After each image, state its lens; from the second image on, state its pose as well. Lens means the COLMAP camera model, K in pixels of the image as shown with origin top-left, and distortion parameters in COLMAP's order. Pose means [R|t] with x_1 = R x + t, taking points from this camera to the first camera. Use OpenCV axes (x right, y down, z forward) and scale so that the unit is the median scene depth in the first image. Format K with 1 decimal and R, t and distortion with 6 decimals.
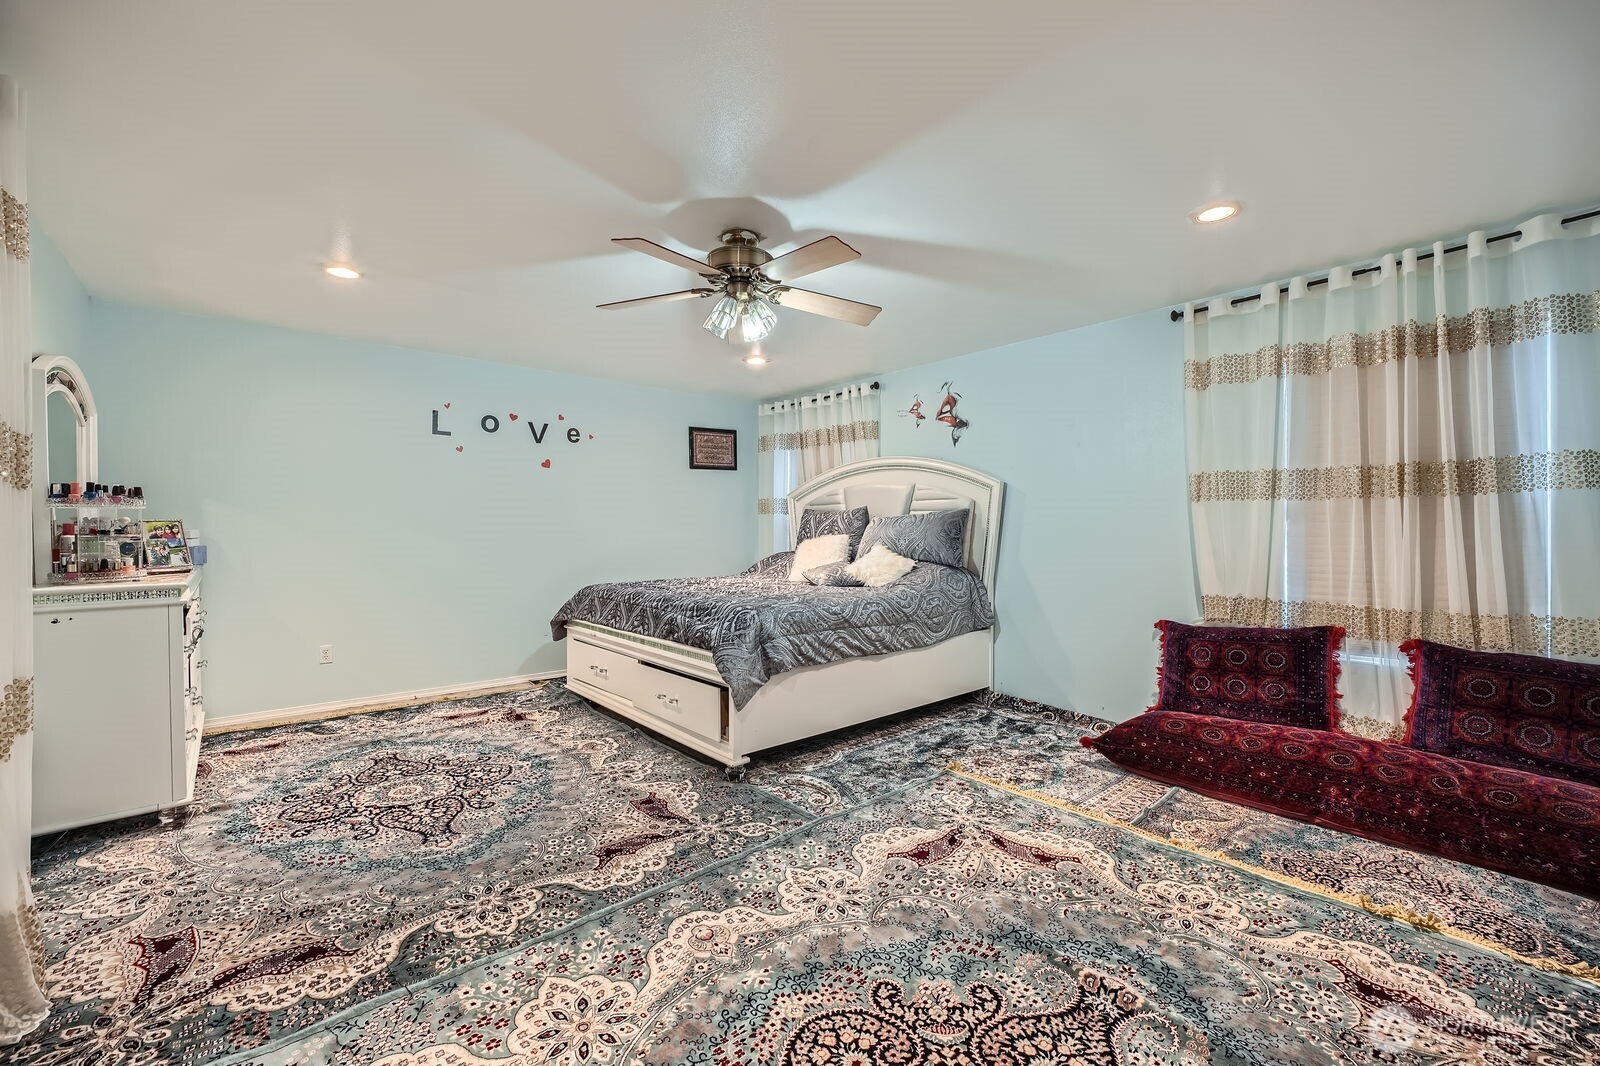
lens RADIAL K [[657.4, 0, 795.9], [0, 657.4, 530.3], [0, 0, 1]] dist [-0.008640, 0.000118]
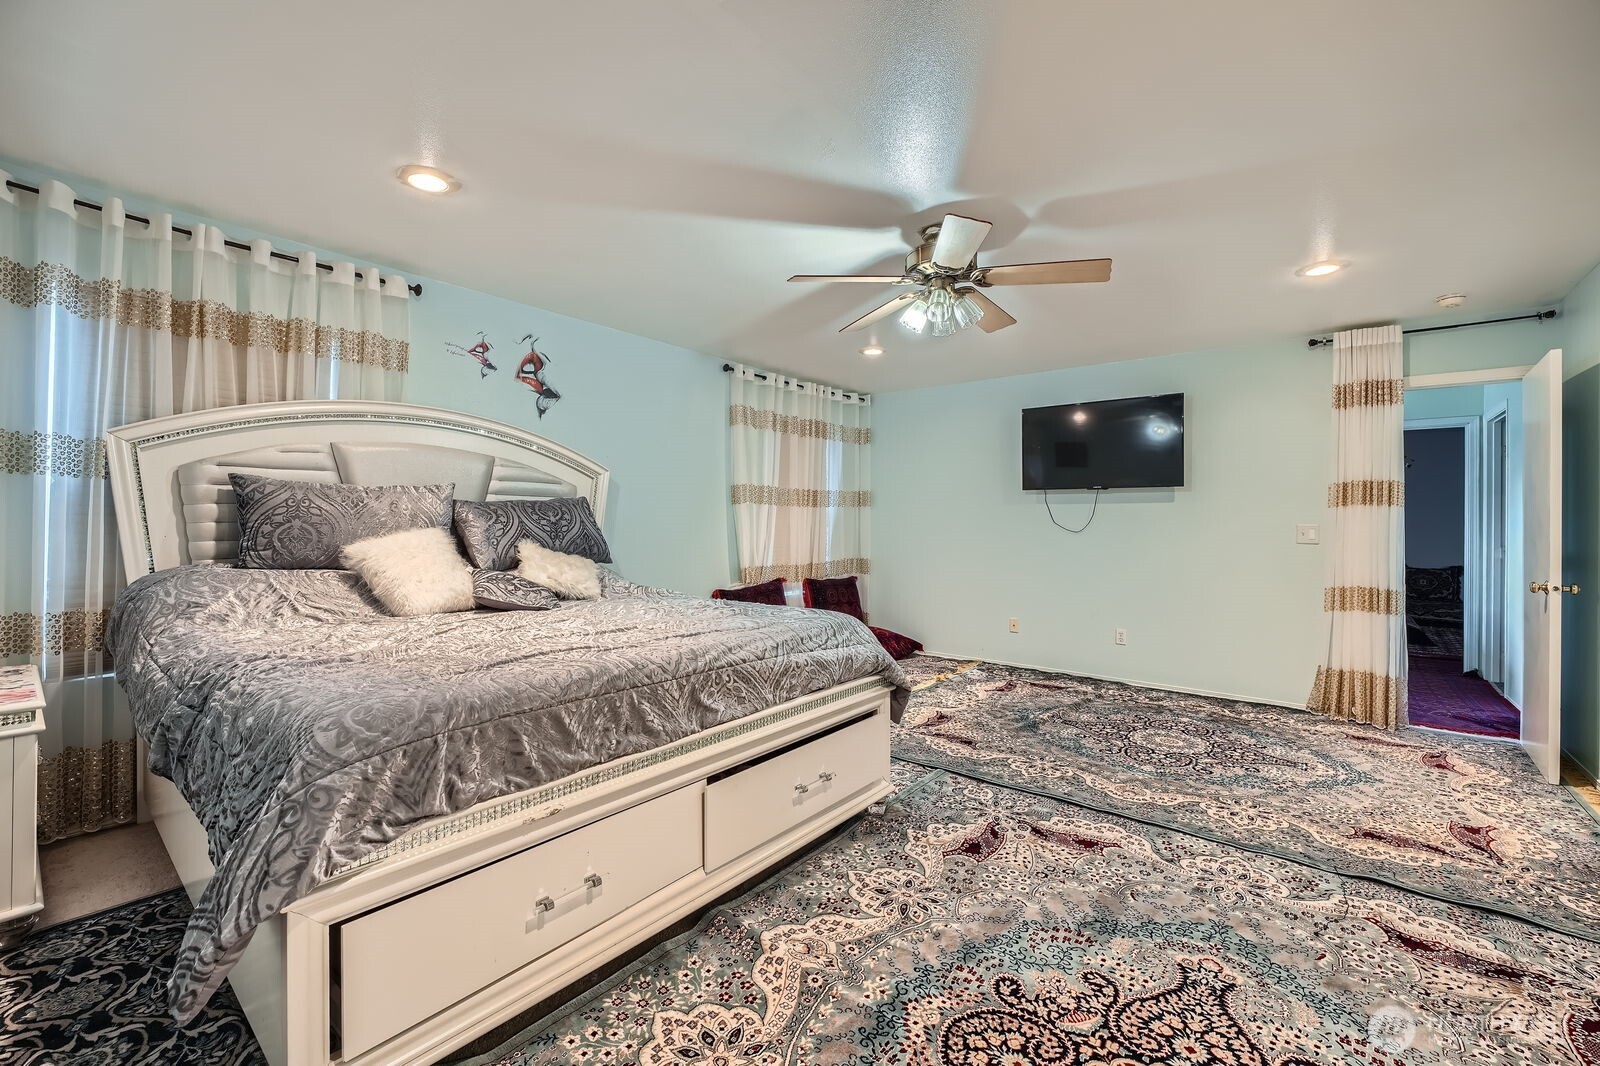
lens RADIAL K [[666.0, 0, 789.4], [0, 666.0, 517.0], [0, 0, 1]] dist [-0.016281, -0.000168]
pose [[-0.176609, 0.009582, 0.984235, -1.007941], [-0.006177, 0.999922, -0.010843, 0.002113], [-0.984262, -0.007994, -0.176536, 1.369301]]
